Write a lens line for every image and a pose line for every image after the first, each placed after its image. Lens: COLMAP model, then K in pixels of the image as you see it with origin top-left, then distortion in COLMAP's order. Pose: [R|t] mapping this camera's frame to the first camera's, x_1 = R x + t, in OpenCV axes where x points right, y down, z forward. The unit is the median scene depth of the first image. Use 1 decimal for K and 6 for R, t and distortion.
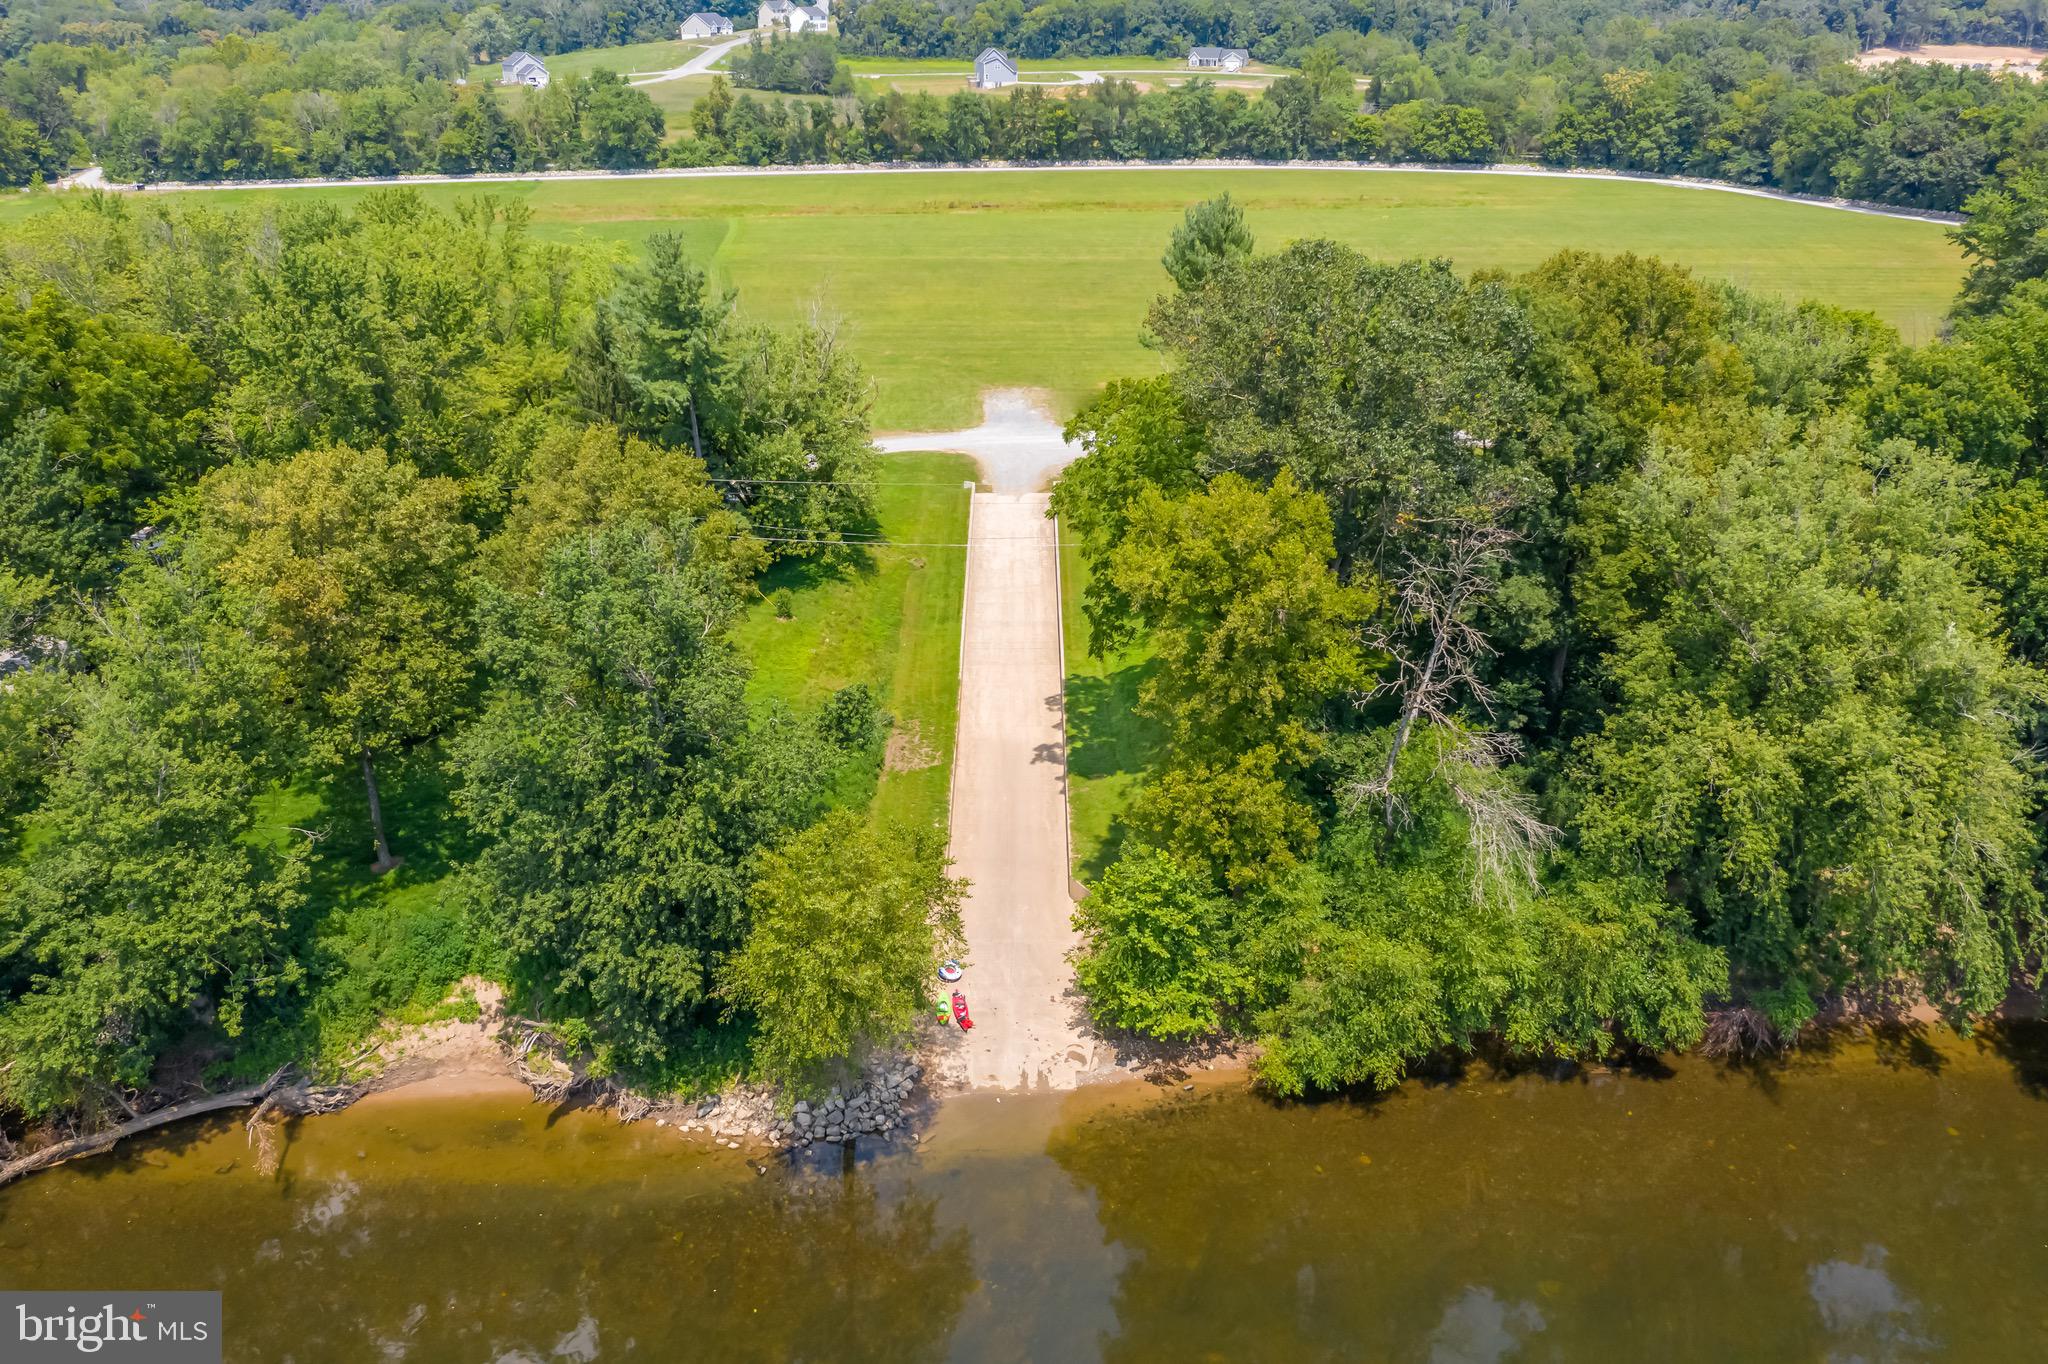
lens RADIAL K [[1608.8, 0, 1022.7], [0, 1608.8, 677.3], [0, 0, 1]] dist [-0.009809, -0.003371]
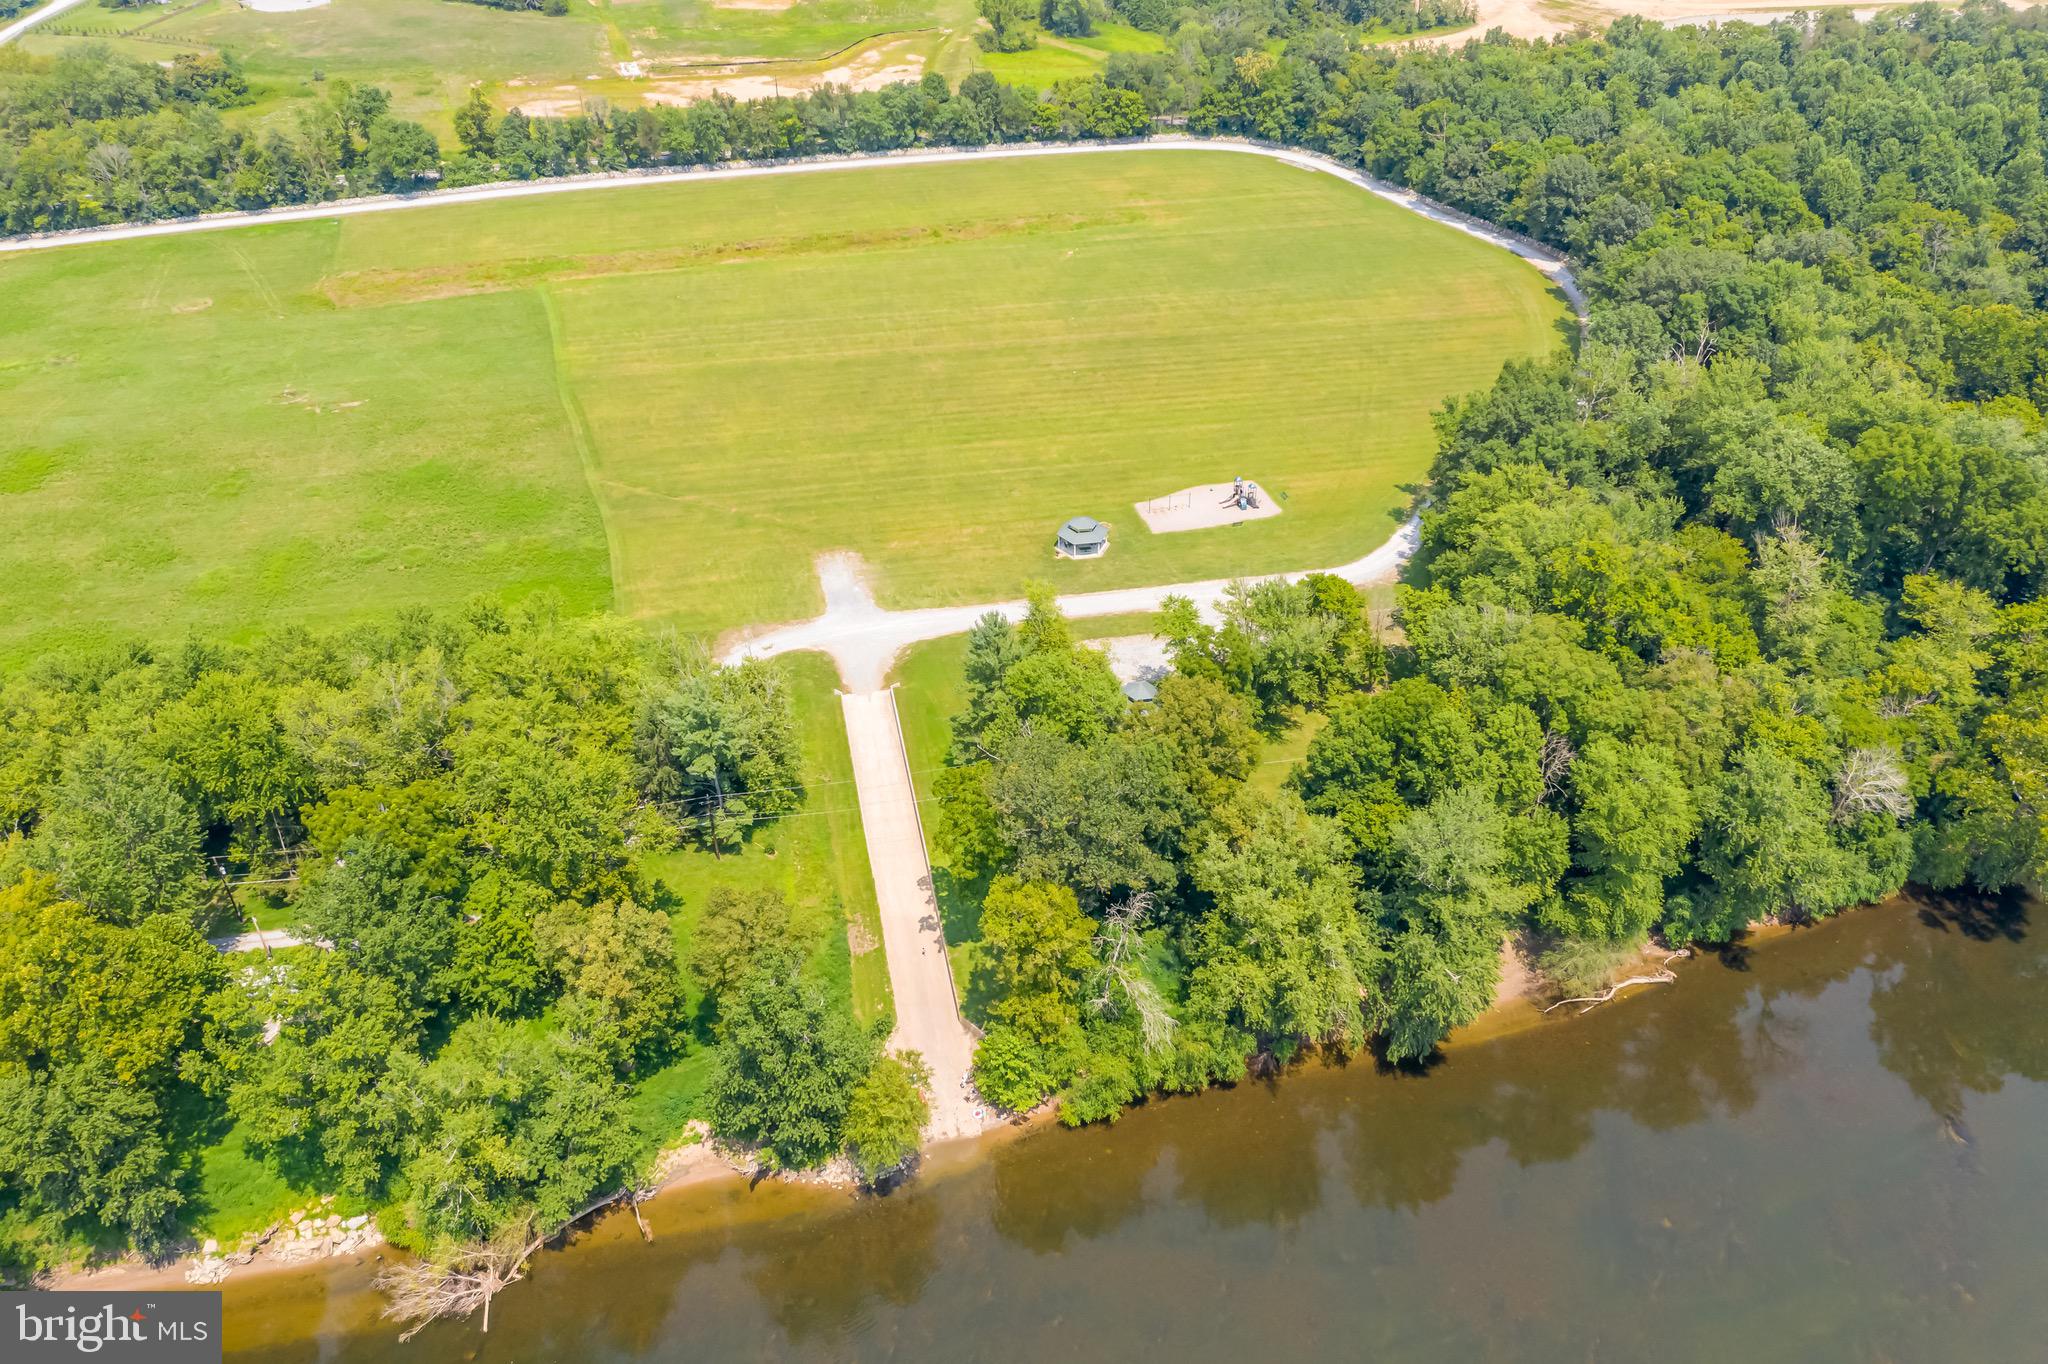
lens RADIAL K [[1608.8, 0, 1022.7], [0, 1608.8, 677.3], [0, 0, 1]] dist [-0.009809, -0.003371]
pose [[0.980584, -0.111562, 0.161272, -0.120732], [0.077784, 0.976217, 0.202363, -0.490343], [-0.180013, -0.185889, 0.965940, -0.639238]]
